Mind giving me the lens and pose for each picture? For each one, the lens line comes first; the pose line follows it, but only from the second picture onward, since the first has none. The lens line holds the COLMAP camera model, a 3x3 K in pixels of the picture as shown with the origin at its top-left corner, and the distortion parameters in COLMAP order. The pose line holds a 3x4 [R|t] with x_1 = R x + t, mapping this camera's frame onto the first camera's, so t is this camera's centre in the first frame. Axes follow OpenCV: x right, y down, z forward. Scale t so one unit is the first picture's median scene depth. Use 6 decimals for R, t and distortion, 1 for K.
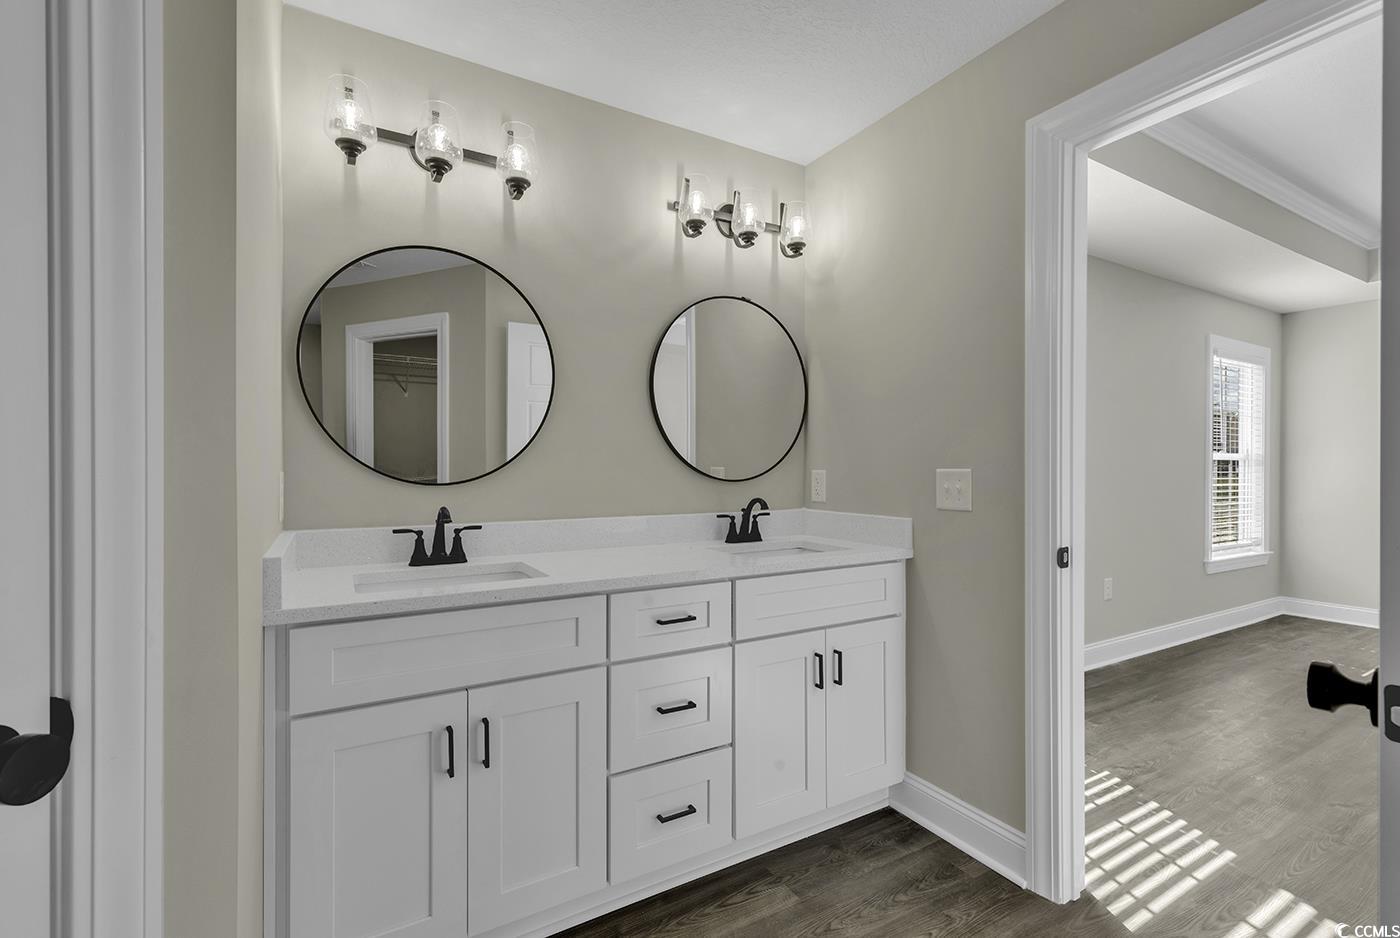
lens RADIAL K [[632.4, 0, 705.2], [0, 632.4, 470.2], [0, 0, 1]] dist [0.011959, -0.000713]
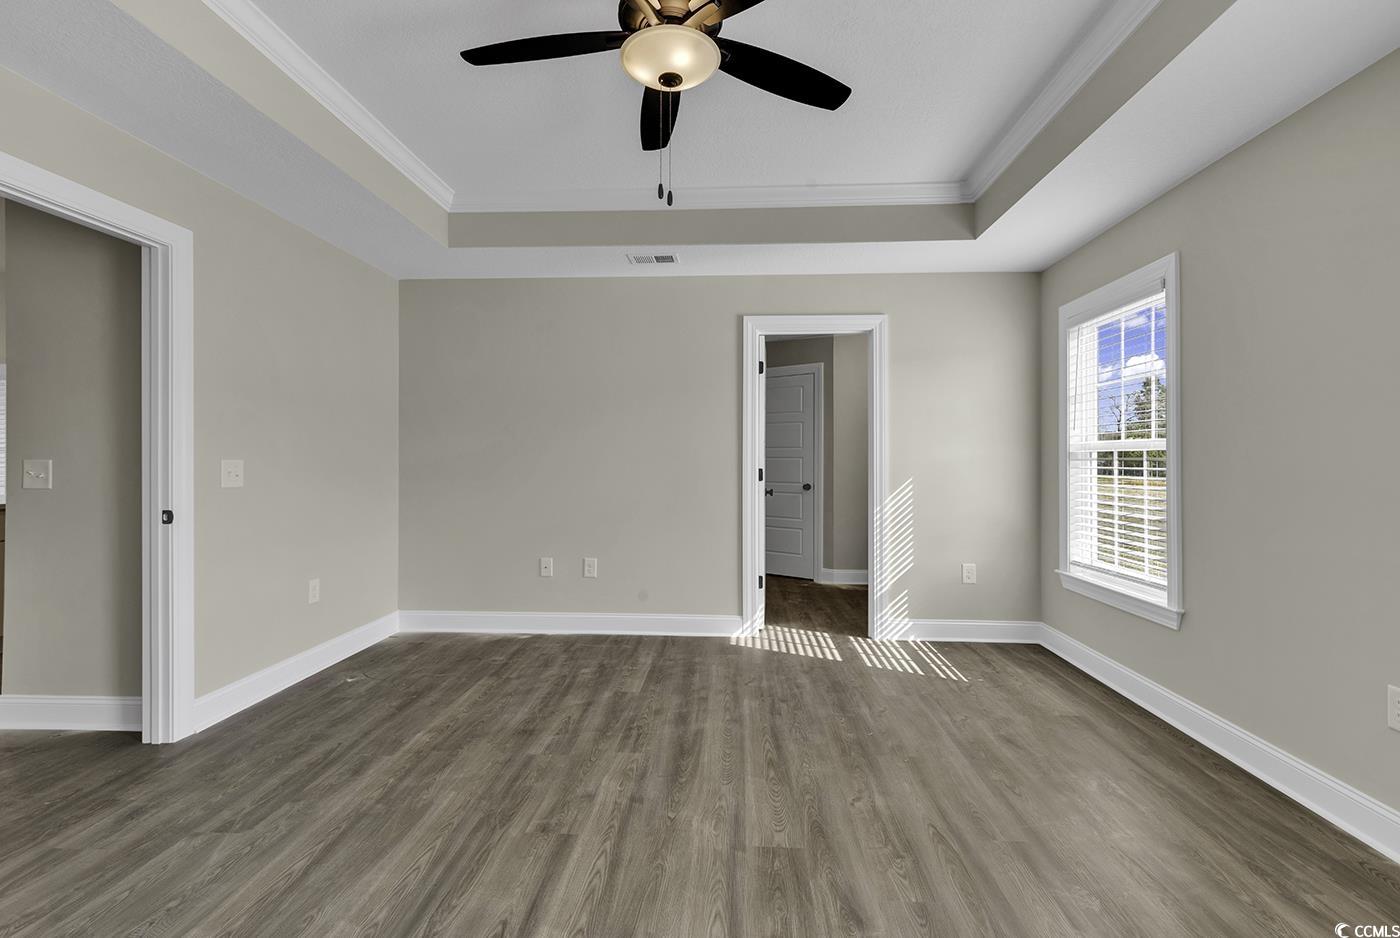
lens RADIAL K [[638.3, 0, 716.8], [0, 638.3, 462.9], [0, 0, 1]] dist [0.018236, -0.000103]
pose [[-0.543069, 0.000870, -0.839688, 2.531276], [-0.006271, 0.999967, 0.005092, -0.005744], [0.839665, 0.008031, -0.543046, 1.567185]]
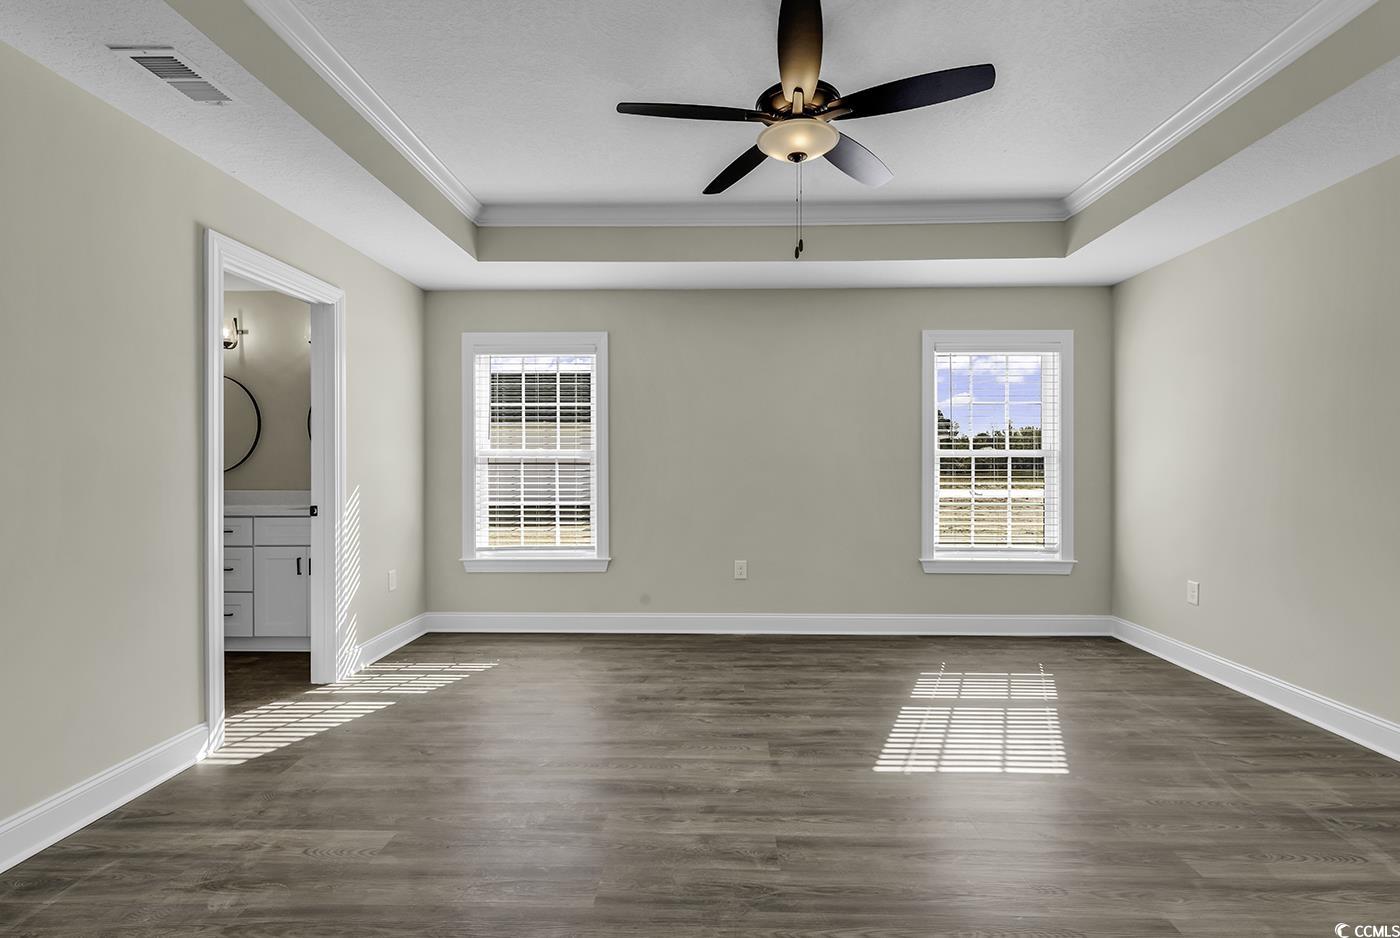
lens RADIAL K [[632.4, 0, 705.2], [0, 632.4, 470.2], [0, 0, 1]] dist [0.011959, -0.000713]
pose [[0.849750, 0.004109, -0.527170, 2.242334], [-0.001572, 0.999985, 0.005260, -0.002650], [0.527184, -0.003641, 0.849743, -0.039519]]
